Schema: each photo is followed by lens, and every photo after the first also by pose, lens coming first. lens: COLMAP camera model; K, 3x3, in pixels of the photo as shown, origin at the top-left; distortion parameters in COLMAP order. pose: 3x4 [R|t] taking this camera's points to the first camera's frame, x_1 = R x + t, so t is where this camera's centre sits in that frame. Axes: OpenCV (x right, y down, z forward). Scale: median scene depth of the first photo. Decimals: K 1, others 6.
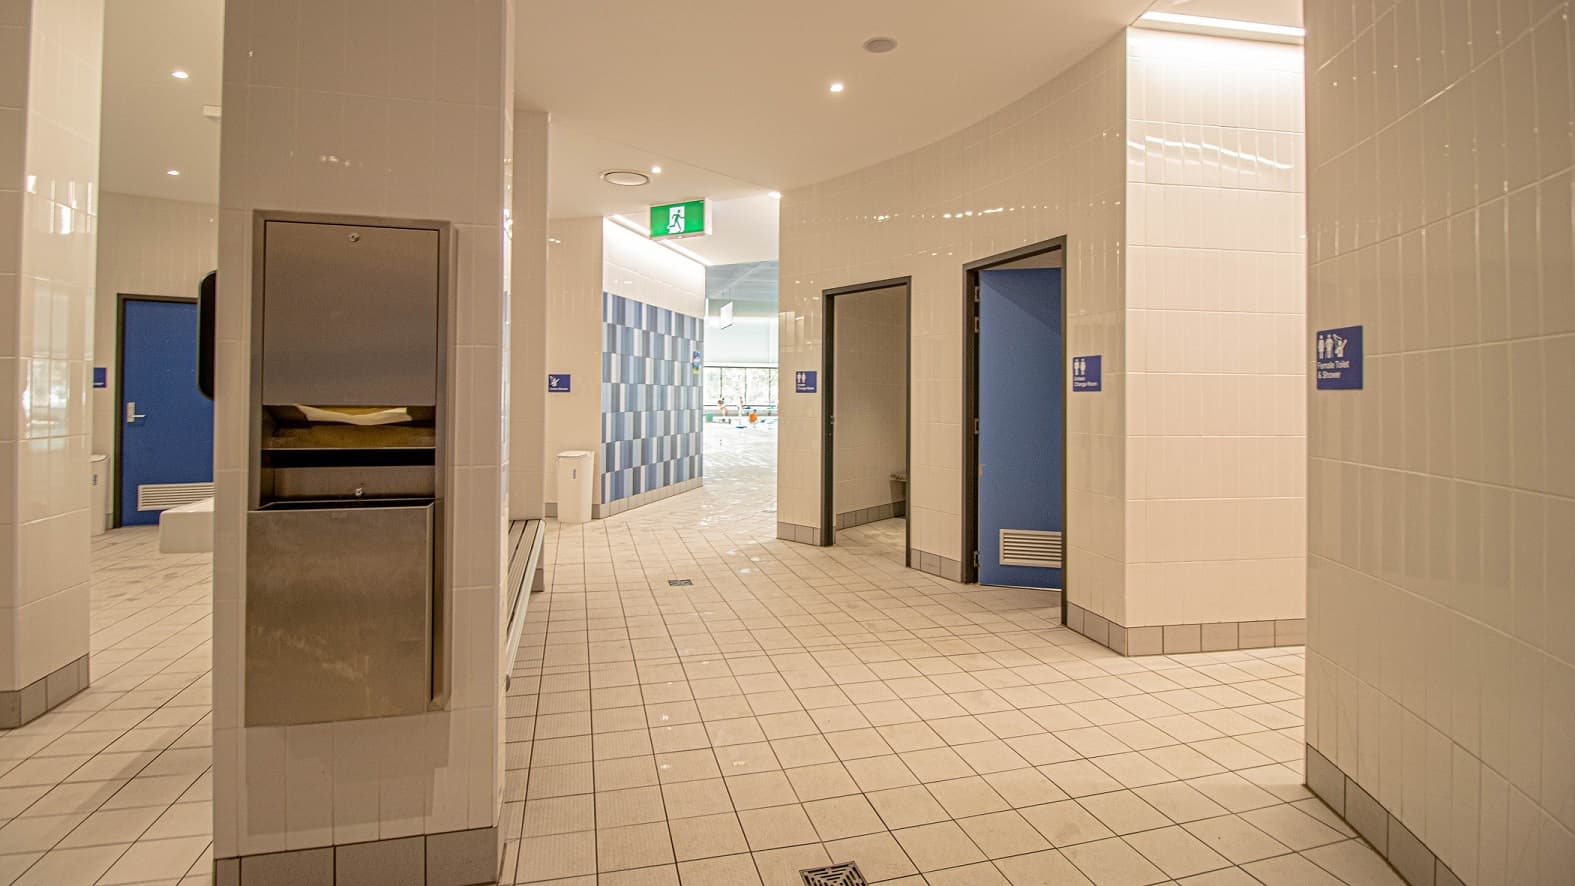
lens RADIAL K [[737.8, 0, 785.3], [0, 737.8, 443.8], [0, 0, 1]] dist [-0.013287, 0.000234]
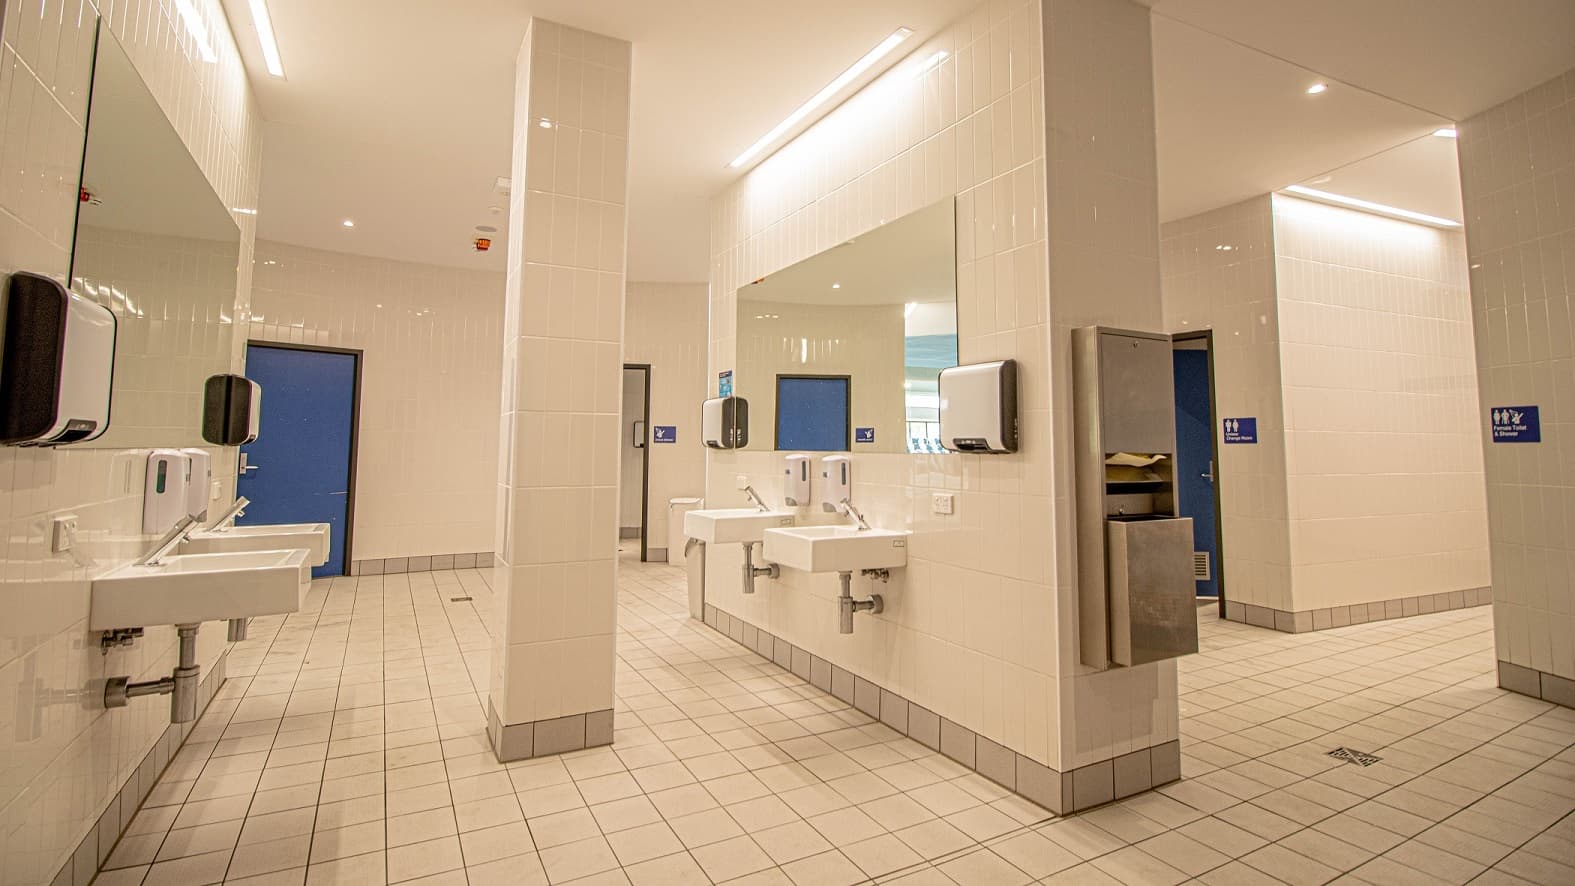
lens RADIAL K [[737.8, 0, 791.9], [0, 737.8, 441.1], [0, 0, 1]] dist [-0.013287, 0.000234]
pose [[0.973604, 0.001023, 0.228240, -1.163023], [0.015319, 0.997442, -0.069816, 0.012516], [-0.227727, 0.071470, 0.971099, -0.229467]]
